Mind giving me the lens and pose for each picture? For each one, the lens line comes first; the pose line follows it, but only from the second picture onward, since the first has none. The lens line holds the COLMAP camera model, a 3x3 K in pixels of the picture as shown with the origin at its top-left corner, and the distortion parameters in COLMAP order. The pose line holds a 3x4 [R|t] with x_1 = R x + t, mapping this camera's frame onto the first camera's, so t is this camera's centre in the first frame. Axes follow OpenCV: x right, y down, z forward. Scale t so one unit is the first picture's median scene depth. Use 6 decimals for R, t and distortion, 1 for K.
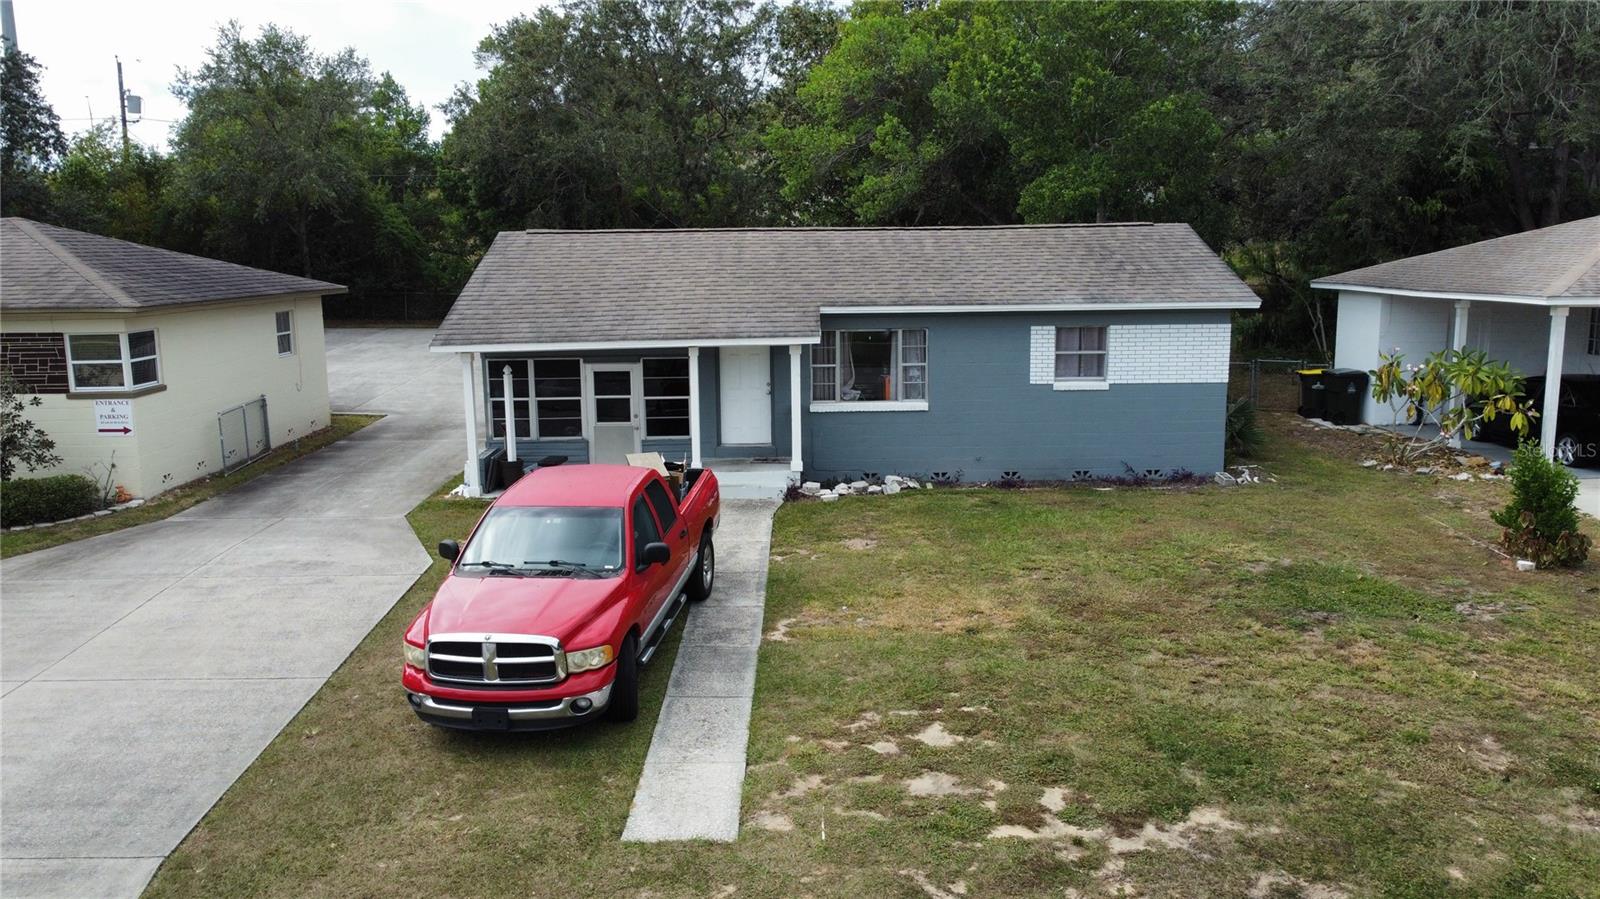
lens RADIAL K [[1212.1, 0, 796.1], [0, 1212.1, 447.7], [0, 0, 1]] dist [-0.001975, 0.001743]
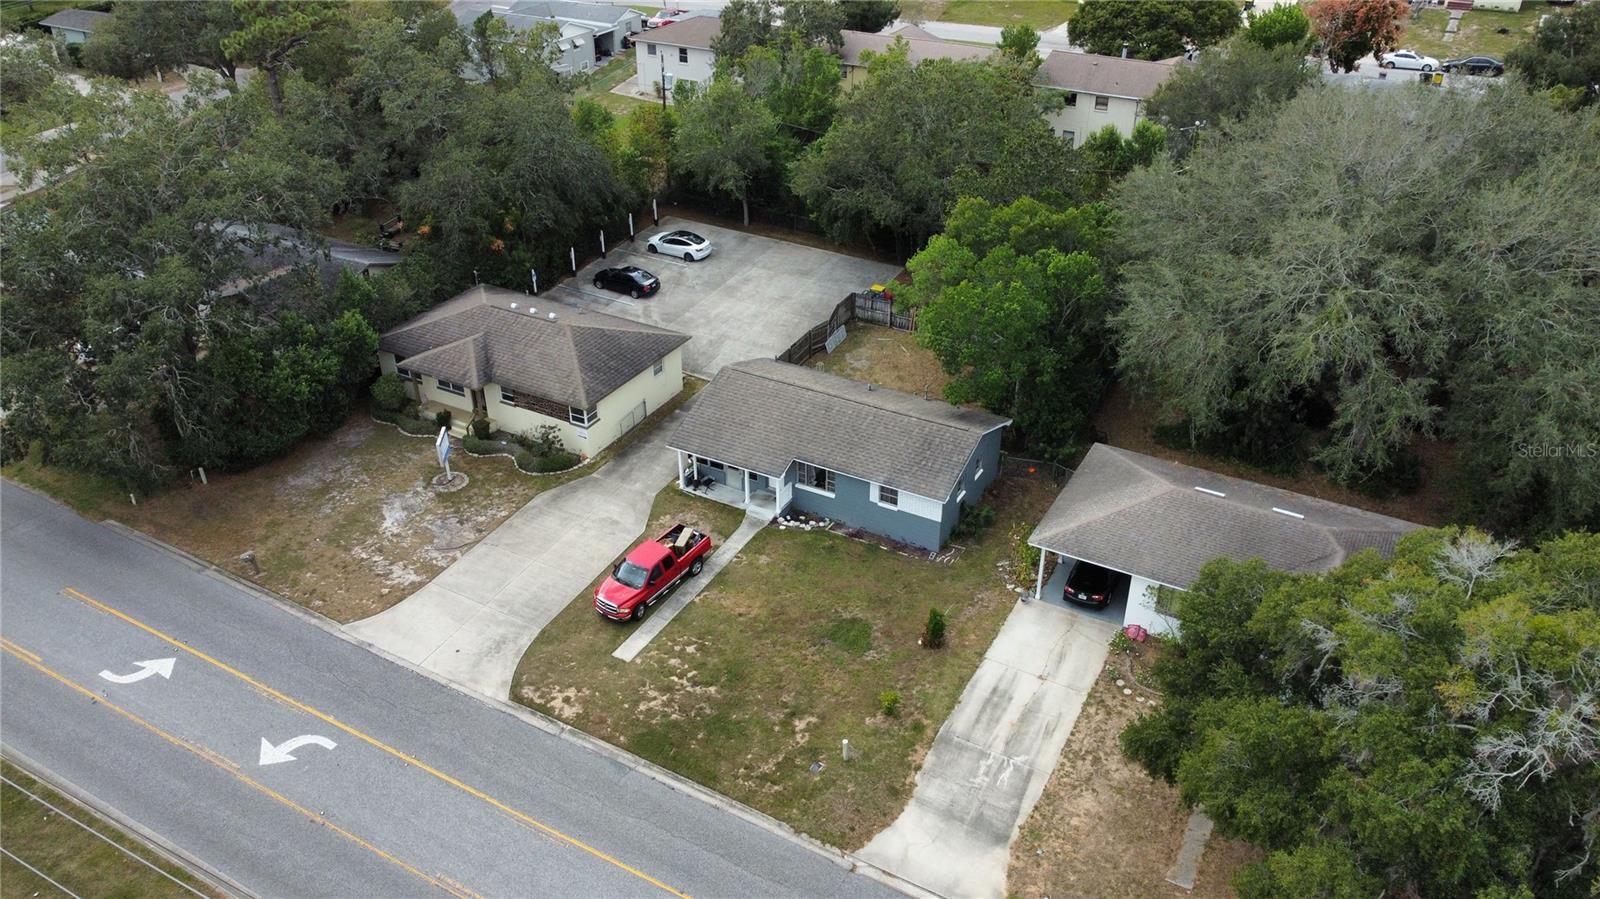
lens RADIAL K [[1212.1, 0, 796.1], [0, 1212.1, 447.7], [0, 0, 1]] dist [-0.001975, 0.001743]
pose [[0.871695, 0.260302, -0.415199, 1.126290], [-0.088988, 0.917256, 0.388230, -1.173297], [0.481901, -0.301471, 0.822732, -1.195432]]
